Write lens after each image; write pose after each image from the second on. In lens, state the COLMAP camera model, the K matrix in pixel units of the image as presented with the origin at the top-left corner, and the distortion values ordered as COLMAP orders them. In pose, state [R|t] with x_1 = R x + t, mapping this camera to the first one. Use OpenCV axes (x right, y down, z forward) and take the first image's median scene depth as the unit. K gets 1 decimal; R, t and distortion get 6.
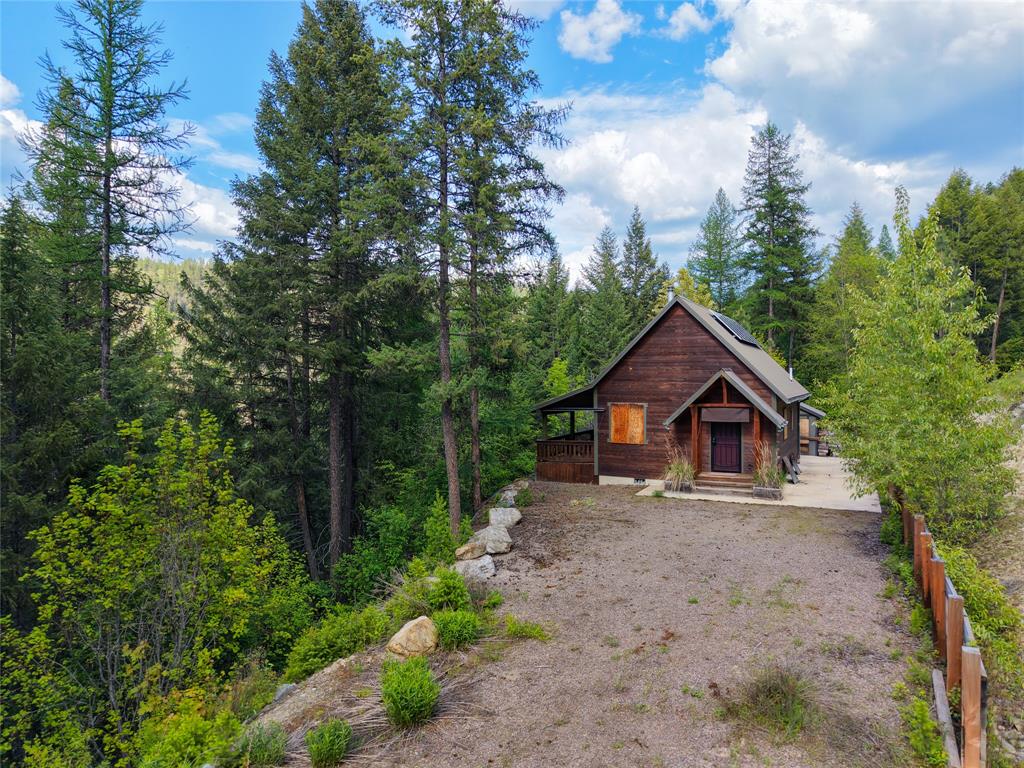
lens RADIAL K [[718.6, 0, 501.1], [0, 718.6, 379.8], [0, 0, 1]] dist [-0.003540, -0.002751]
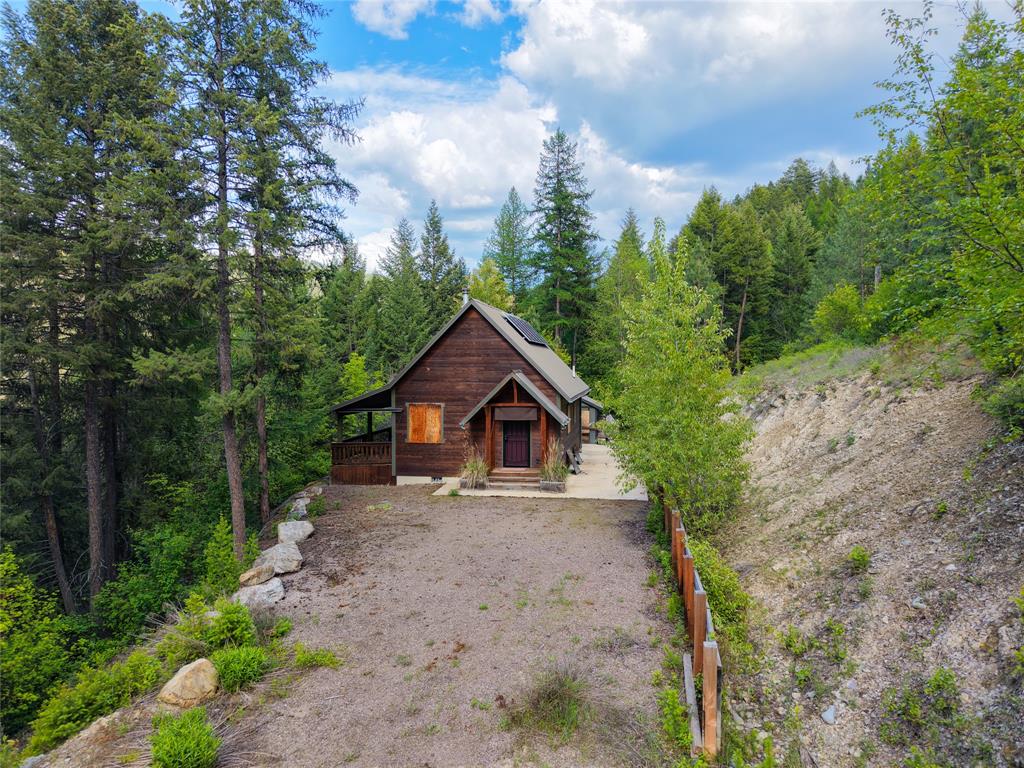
lens RADIAL K [[712.8, 0, 529.4], [0, 712.8, 378.7], [0, 0, 1]] dist [0.053516, -0.084468]
pose [[0.950629, -0.009292, 0.310190, 0.005515], [0.002514, 0.999749, 0.022244, -0.027454], [-0.310319, -0.020366, 0.950414, -0.004602]]
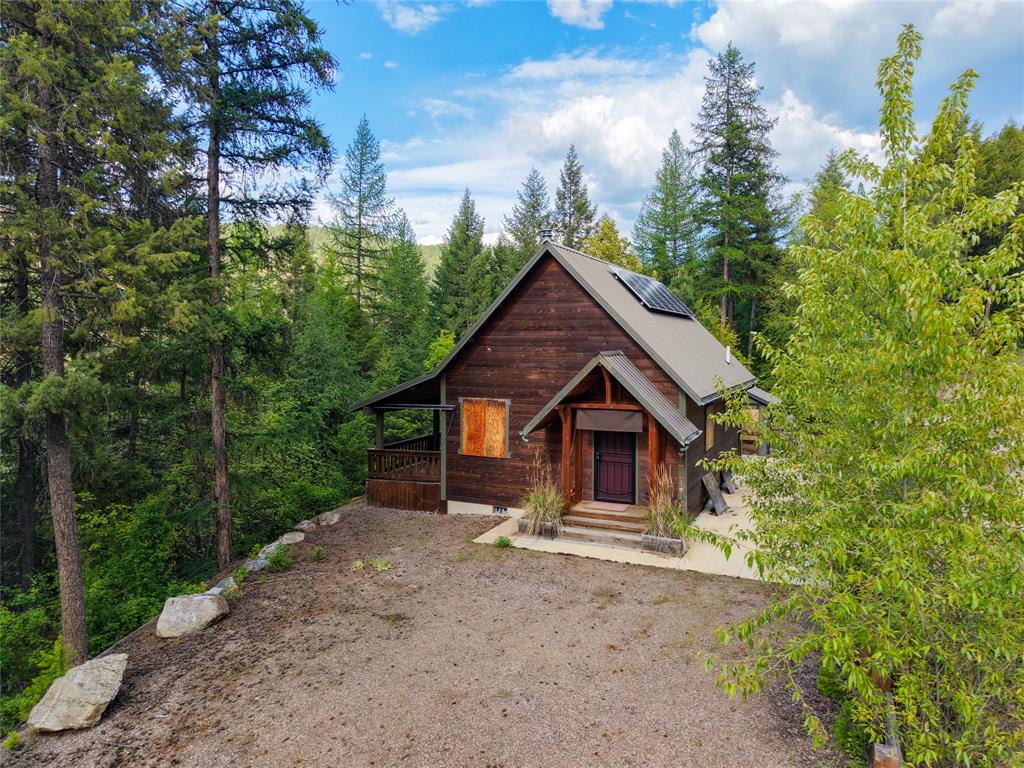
lens RADIAL K [[678.8, 0, 512.0], [0, 678.8, 384.0], [0, 0, 1]] dist [0.000292, -0.002879]
pose [[0.999950, -0.001911, 0.009824, 0.220923], [0.001351, 0.998388, 0.056742, -0.021949], [-0.009917, -0.056726, 0.998341, 0.383235]]
